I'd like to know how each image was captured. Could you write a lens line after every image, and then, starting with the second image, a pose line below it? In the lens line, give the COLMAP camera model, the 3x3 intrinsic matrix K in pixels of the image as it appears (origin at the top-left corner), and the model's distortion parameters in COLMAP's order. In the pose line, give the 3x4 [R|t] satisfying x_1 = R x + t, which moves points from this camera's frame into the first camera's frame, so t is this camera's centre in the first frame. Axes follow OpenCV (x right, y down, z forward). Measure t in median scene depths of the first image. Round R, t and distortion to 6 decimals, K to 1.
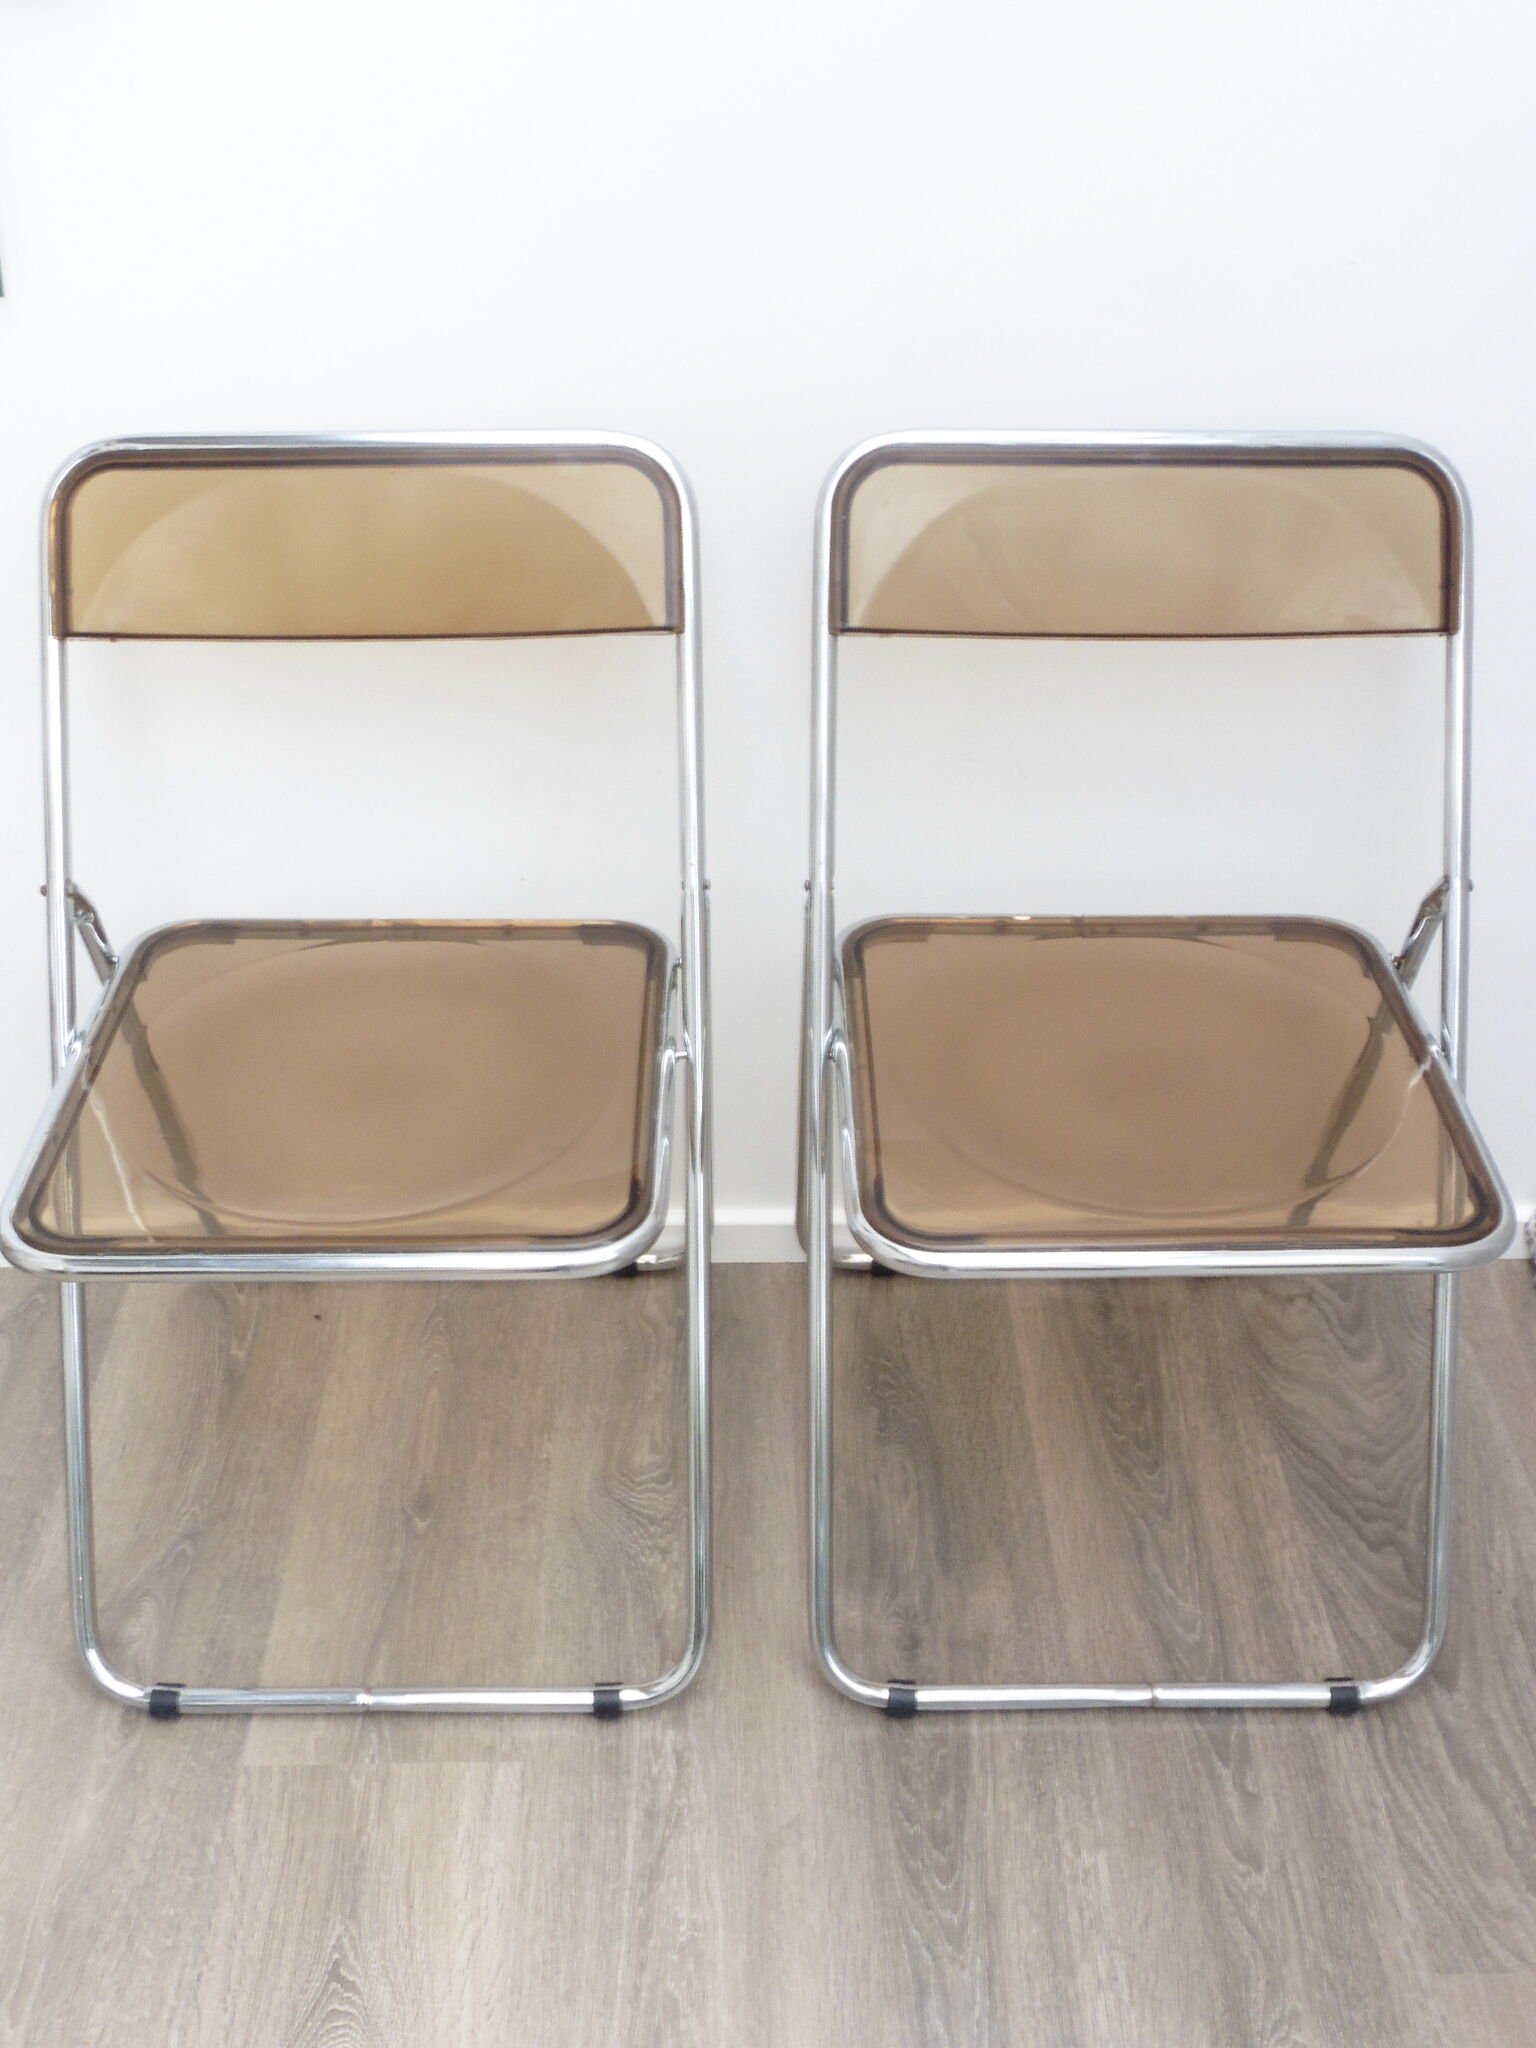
lens RADIAL K [[2089.9, 0, 766.3], [0, 2089.9, 1041.9], [0, 0, 1]] dist [-0.029735, 0.000000]
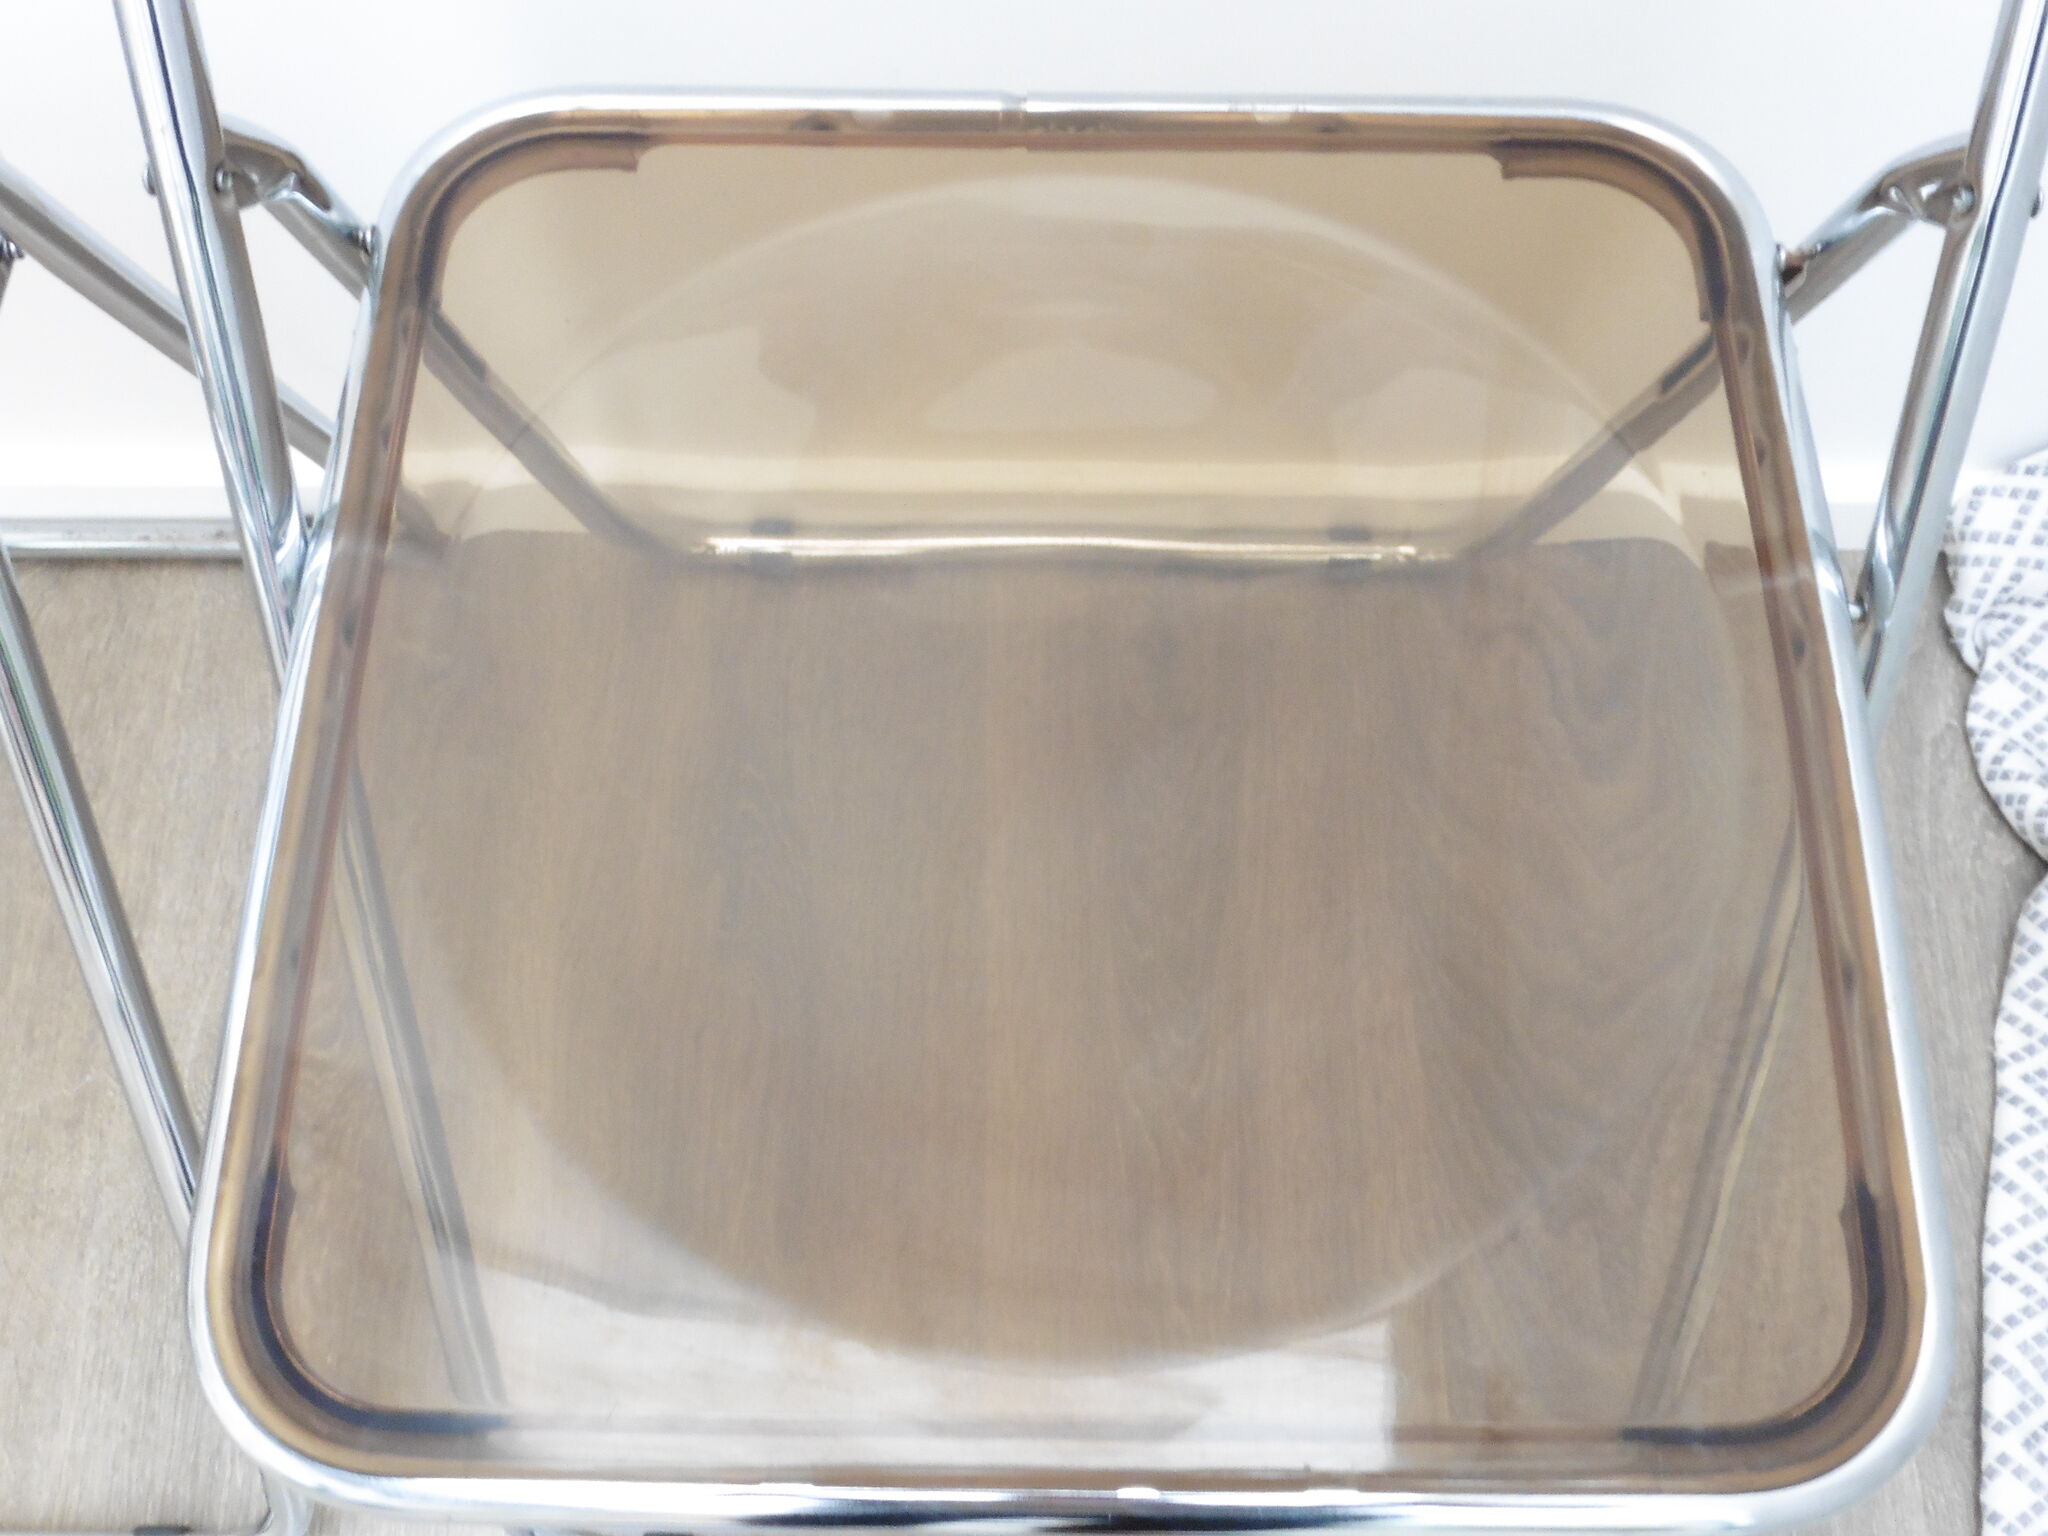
lens RADIAL K [[2089.9, 0, 1035.7], [0, 2089.9, 760.6], [0, 0, 1]] dist [-0.029735, 0.000000]
pose [[0.999503, 0.019978, -0.024381, 0.162989], [-0.004079, 0.848954, 0.528451, -0.162226], [0.031255, -0.528089, 0.848614, 0.583694]]
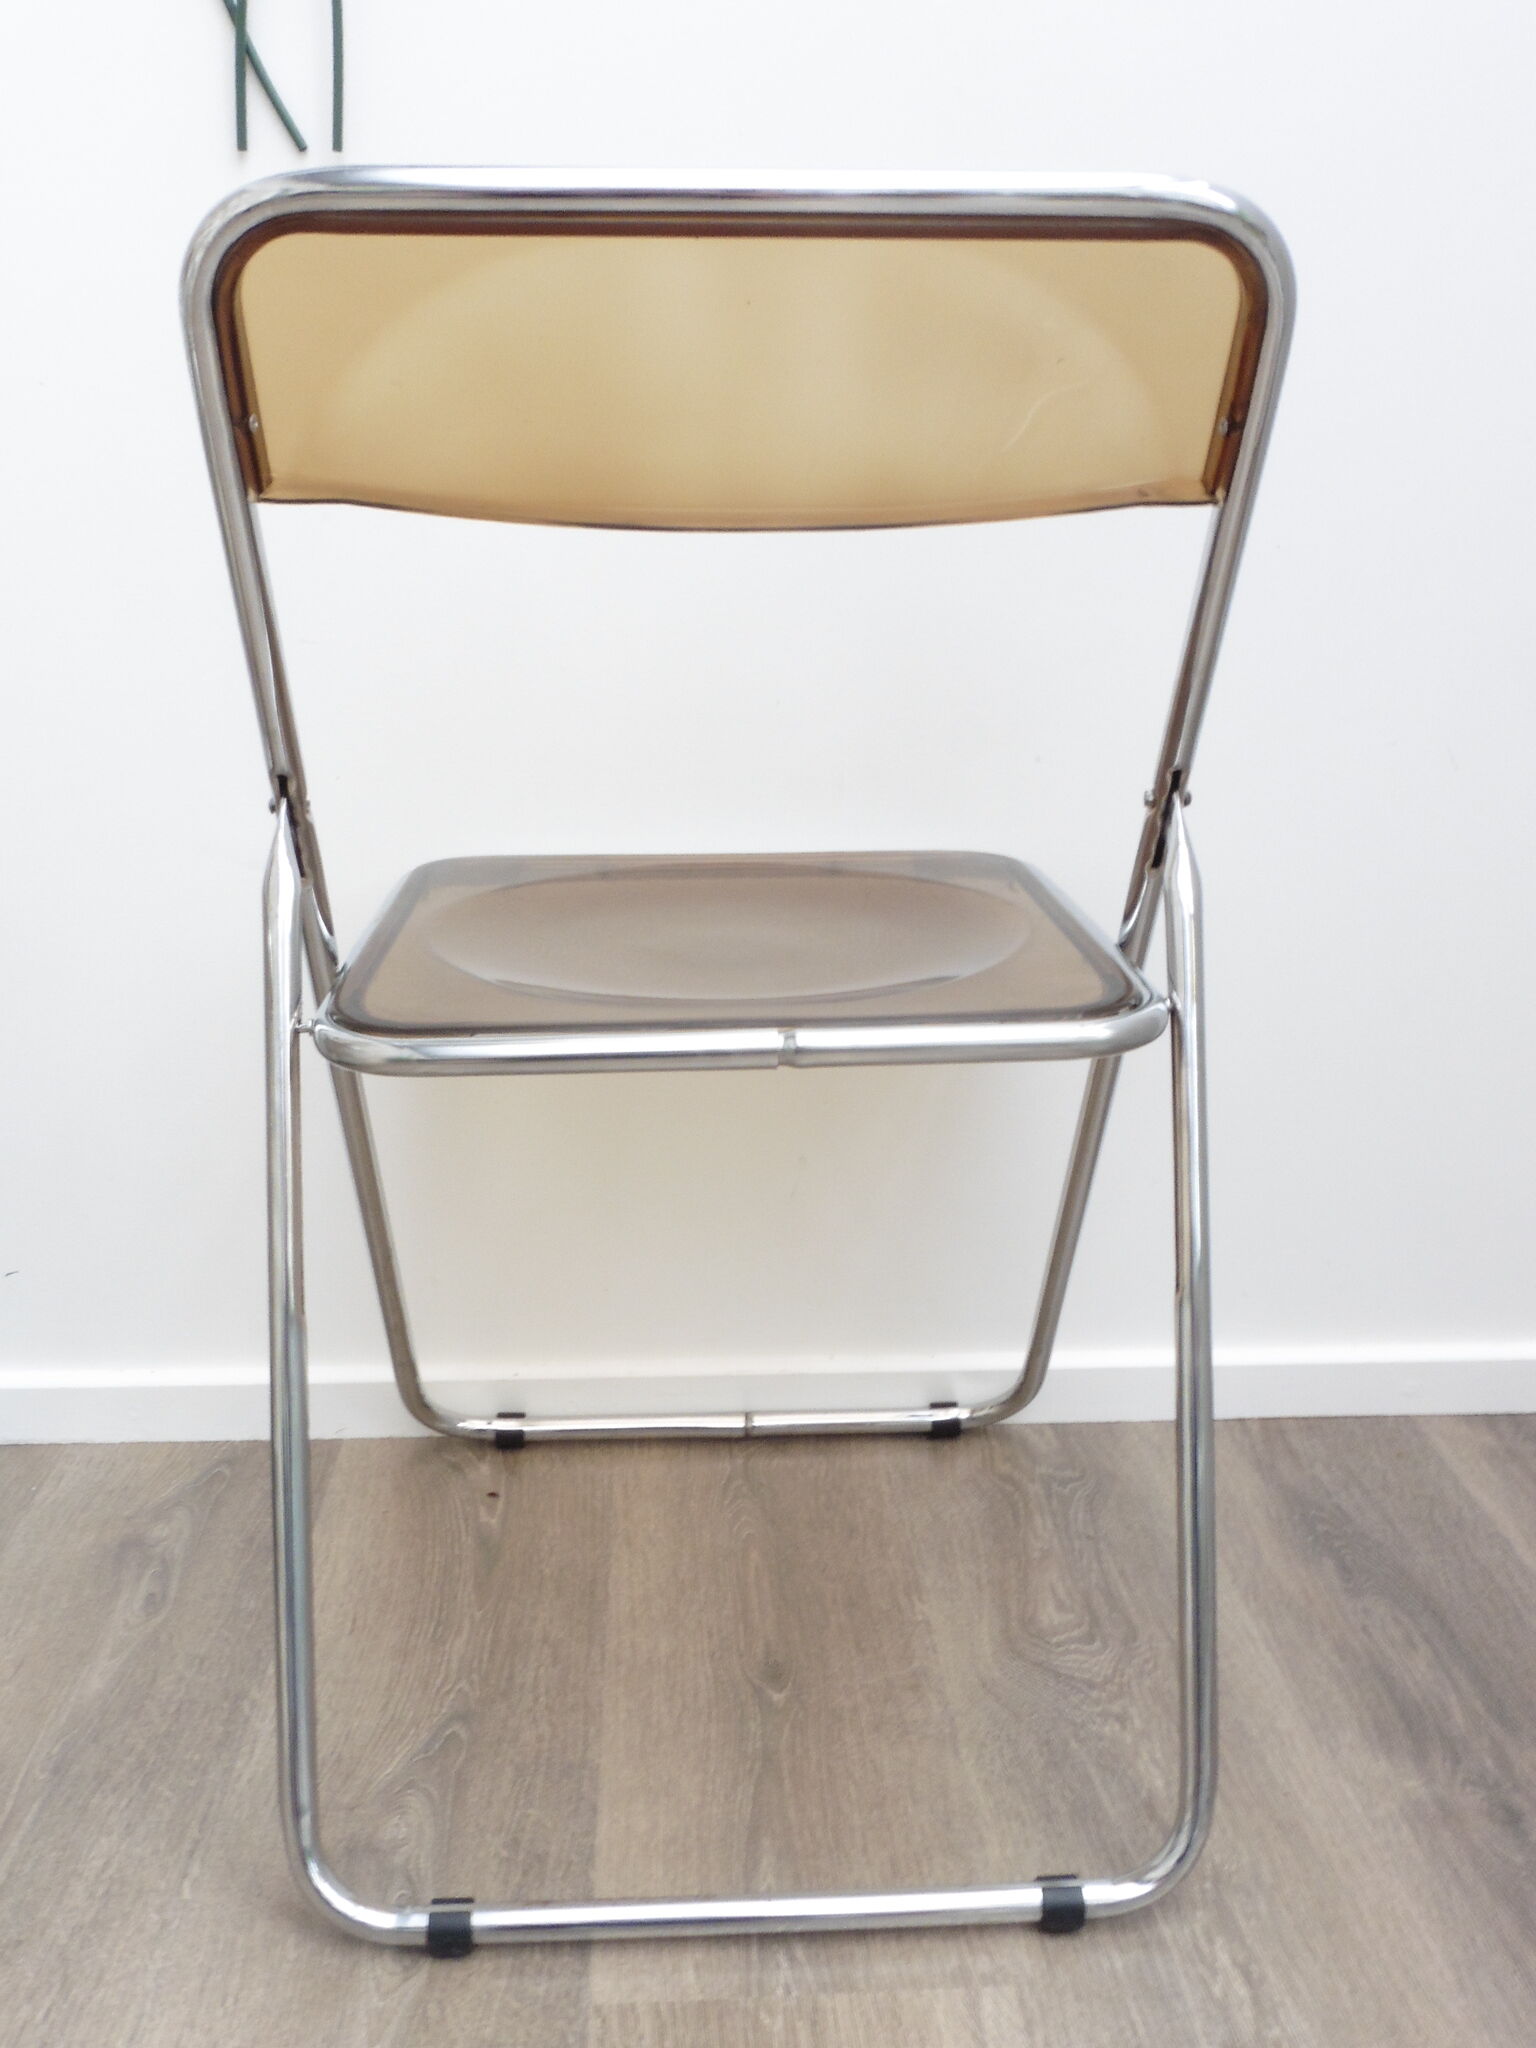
lens RADIAL K [[1872.9, 0, 774.1], [0, 1872.9, 1033.8], [0, 0, 1]] dist [-0.024002, 0.000000]
pose [[0.999209, -0.009086, 0.038702, -0.192245], [0.020511, 0.951775, -0.306111, 0.213225], [-0.034054, 0.306663, 0.951209, 0.311777]]
